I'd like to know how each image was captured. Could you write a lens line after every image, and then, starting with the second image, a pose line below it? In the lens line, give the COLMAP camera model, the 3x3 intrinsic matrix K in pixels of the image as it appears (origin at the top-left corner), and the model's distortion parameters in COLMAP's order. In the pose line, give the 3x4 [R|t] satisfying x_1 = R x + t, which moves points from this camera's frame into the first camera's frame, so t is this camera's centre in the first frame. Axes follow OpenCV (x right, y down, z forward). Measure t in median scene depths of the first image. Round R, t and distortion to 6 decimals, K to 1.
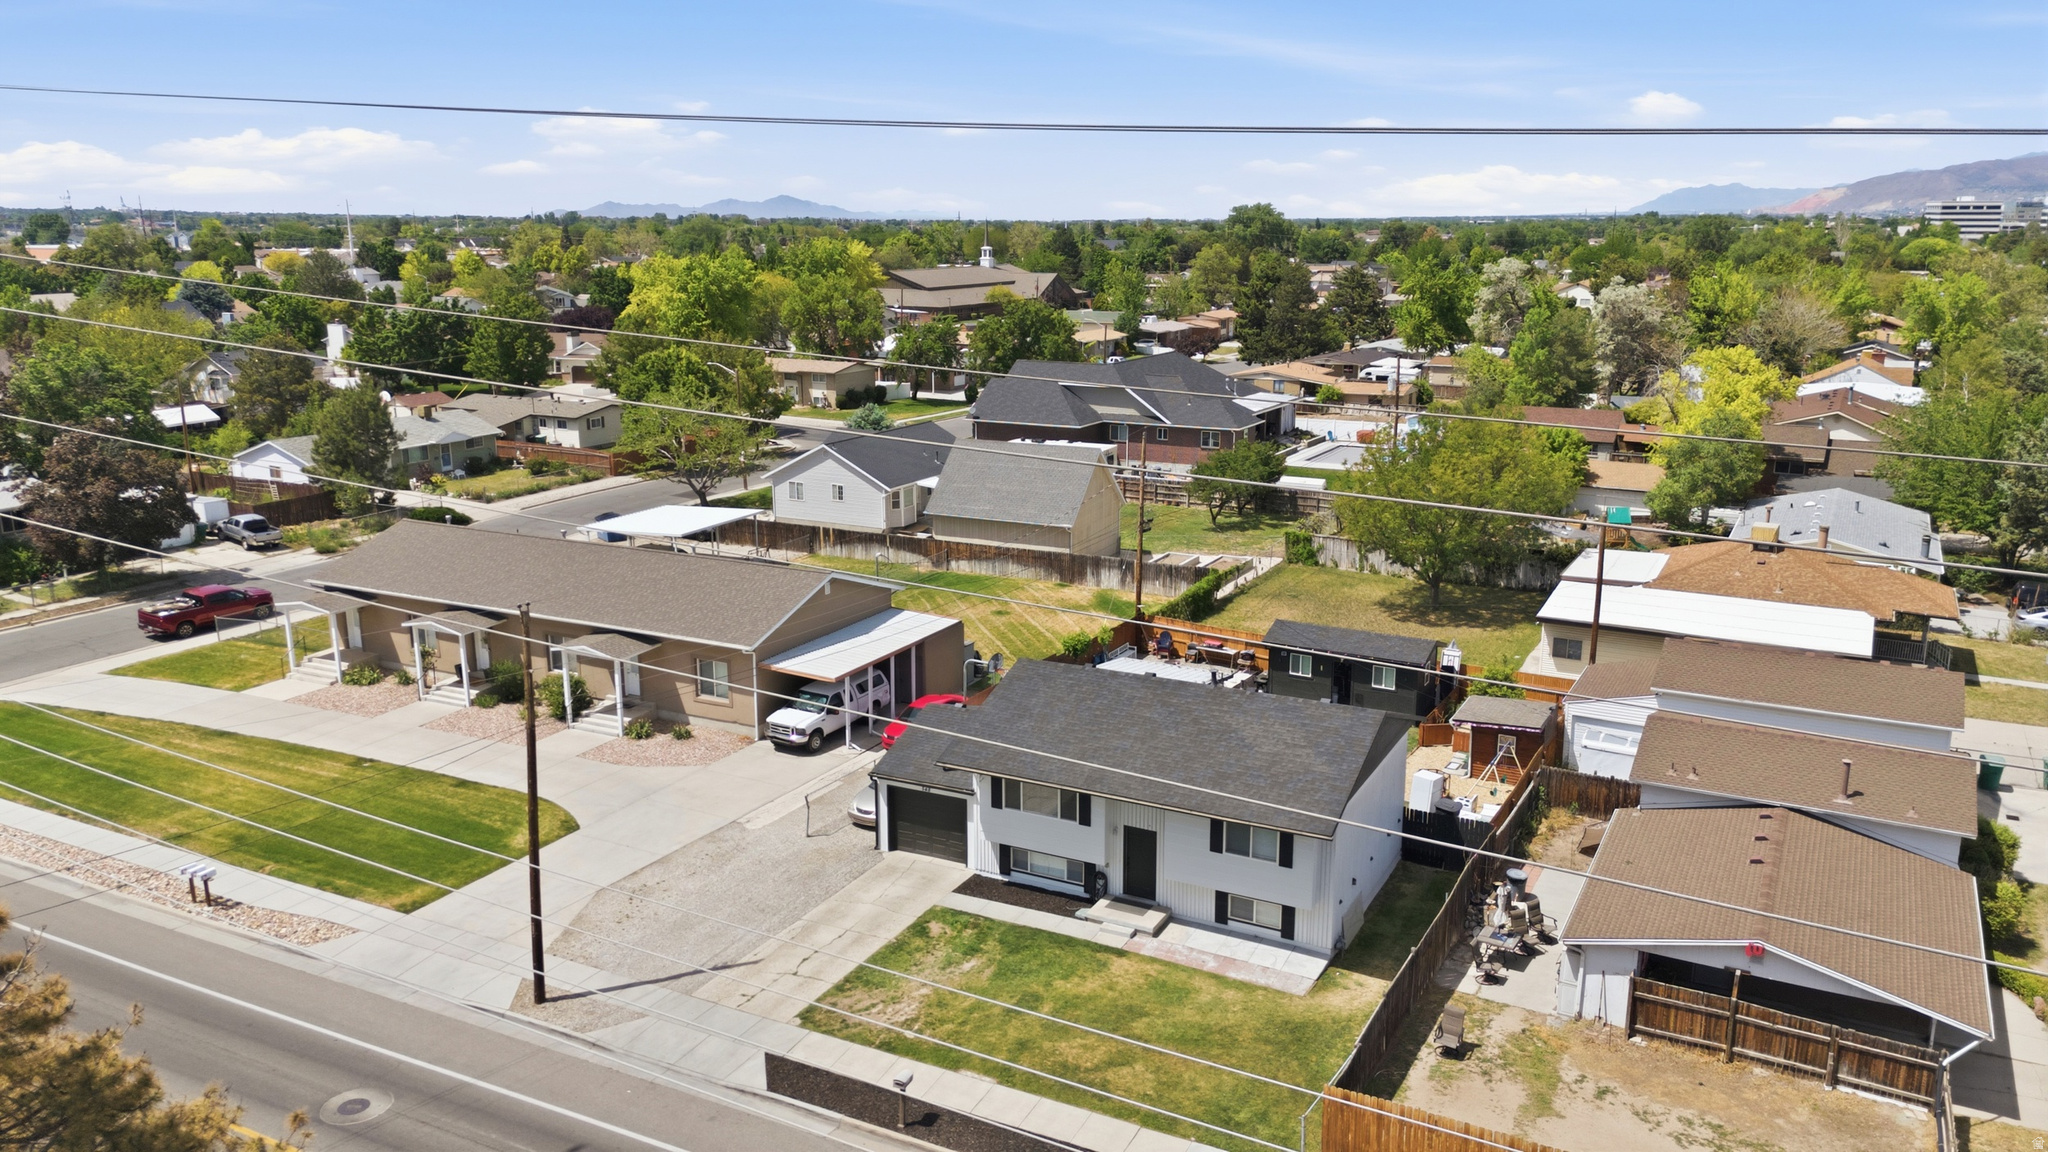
lens RADIAL K [[1500.6, 0, 1024.3], [0, 1500.6, 579.6], [0, 0, 1]] dist [0.095313, -0.101595]
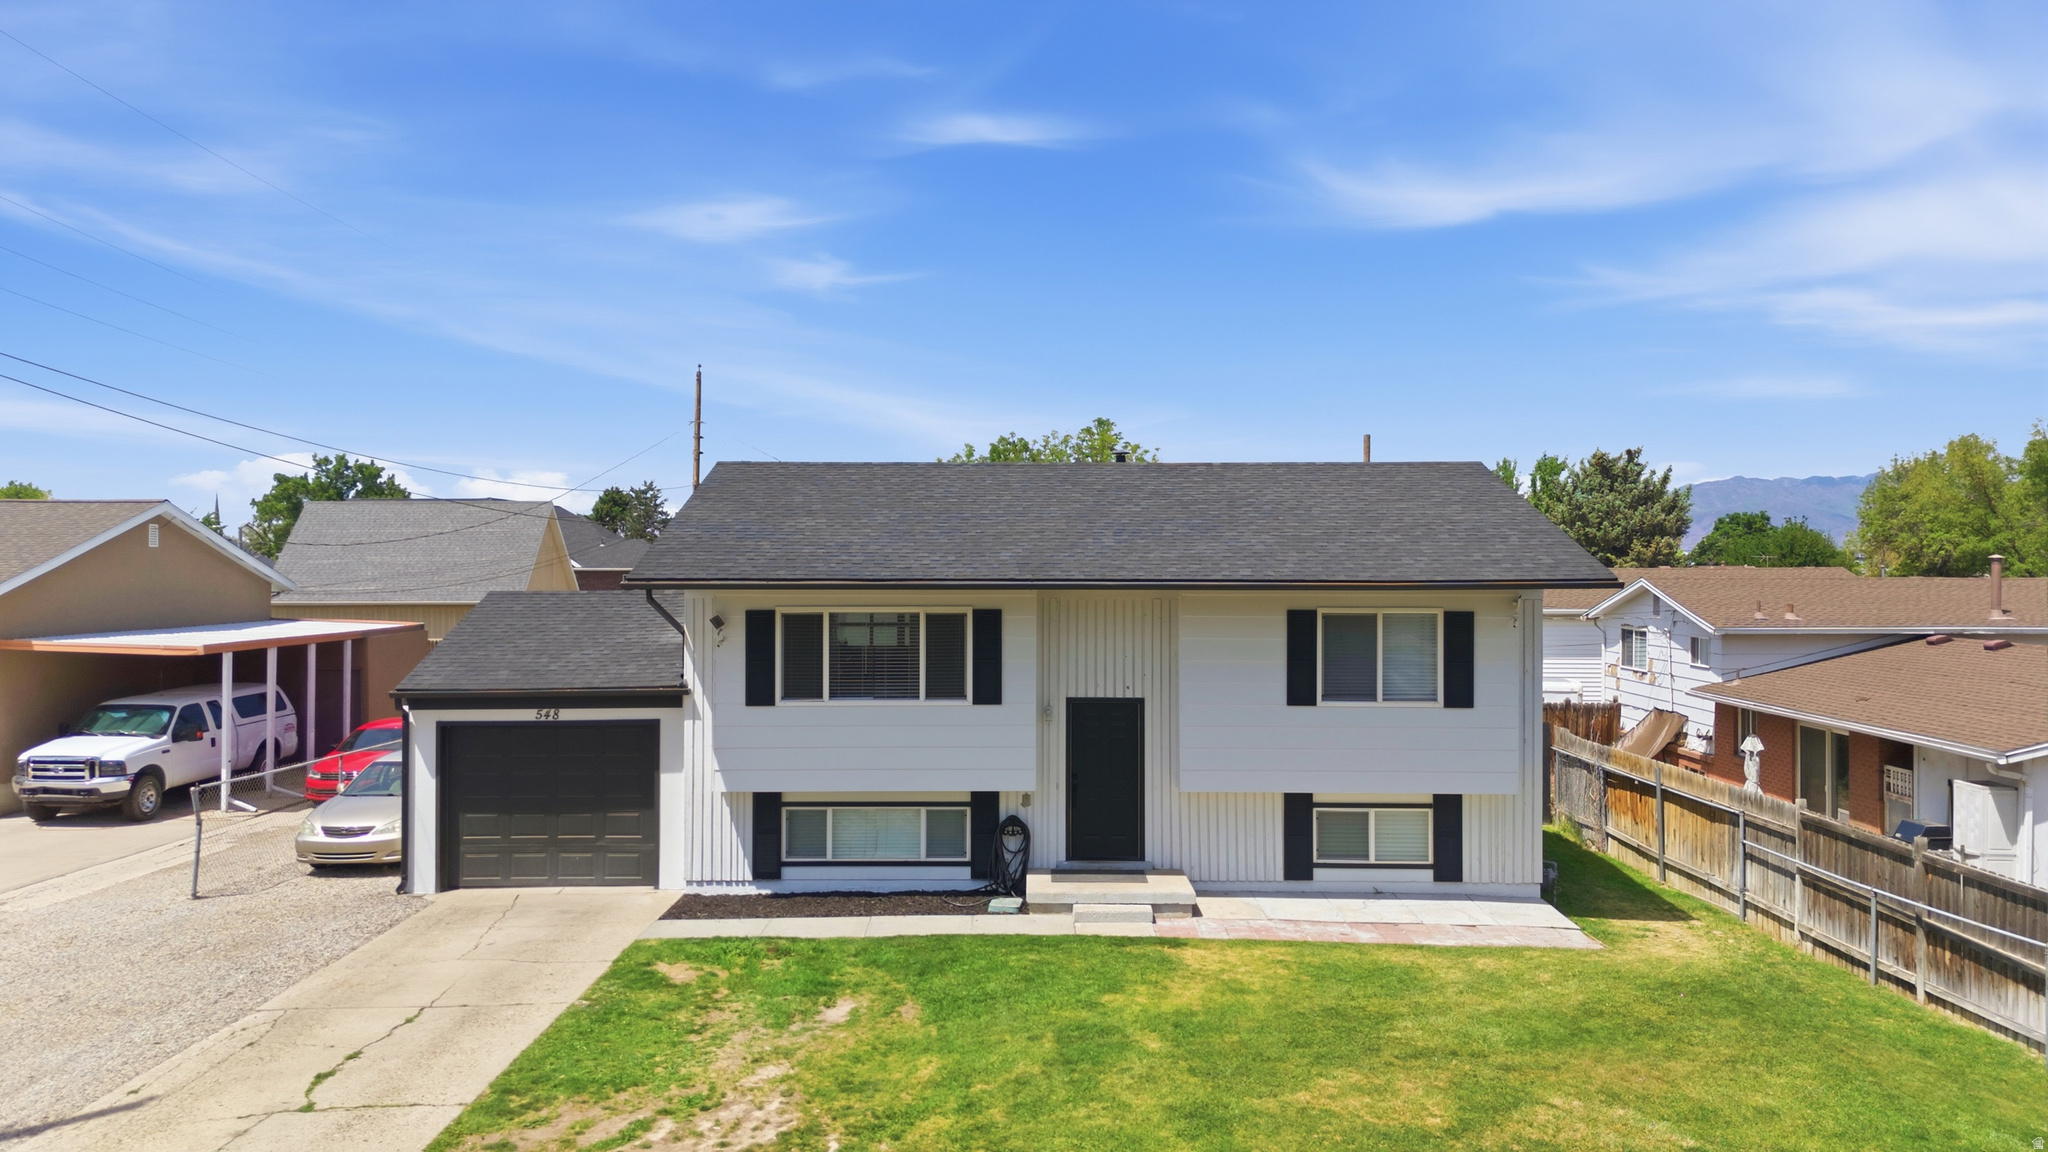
lens RADIAL K [[1500.6, 0, 1022.0], [0, 1500.6, 572.1], [0, 0, 1]] dist [0.095313, -0.101595]
pose [[0.887181, 0.003246, 0.461411, -0.126622], [0.104138, 0.972767, -0.207075, 0.178727], [-0.449517, 0.231764, 0.862682, 0.494695]]
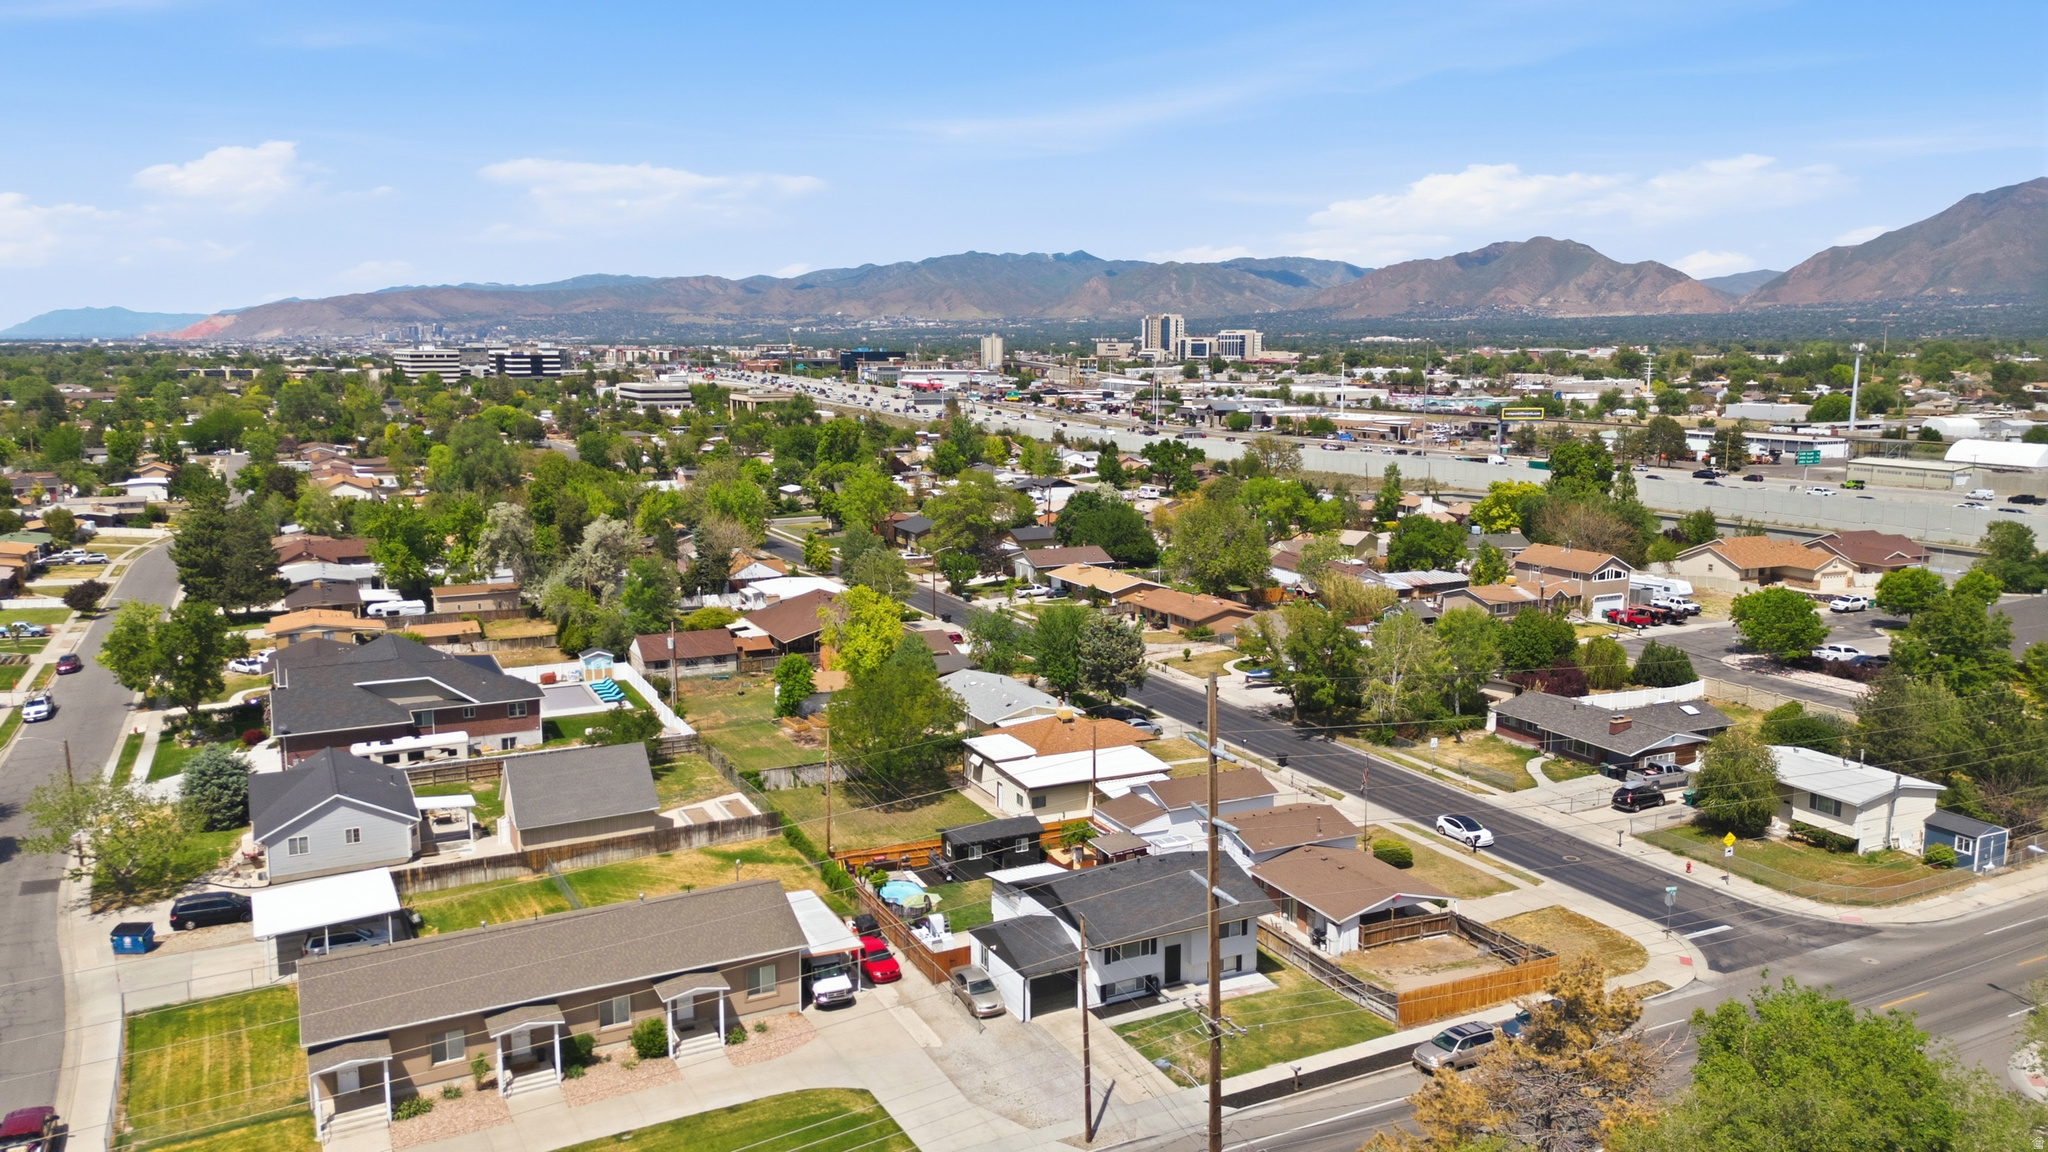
lens RADIAL K [[1500.6, 0, 1025.1], [0, 1500.6, 580.0], [0, 0, 1]] dist [0.095313, -0.101595]
pose [[0.578384, -0.128262, 0.805618, -1.244056], [0.190148, 0.981557, 0.019759, -0.299419], [-0.793294, 0.141759, 0.592105, -0.050316]]
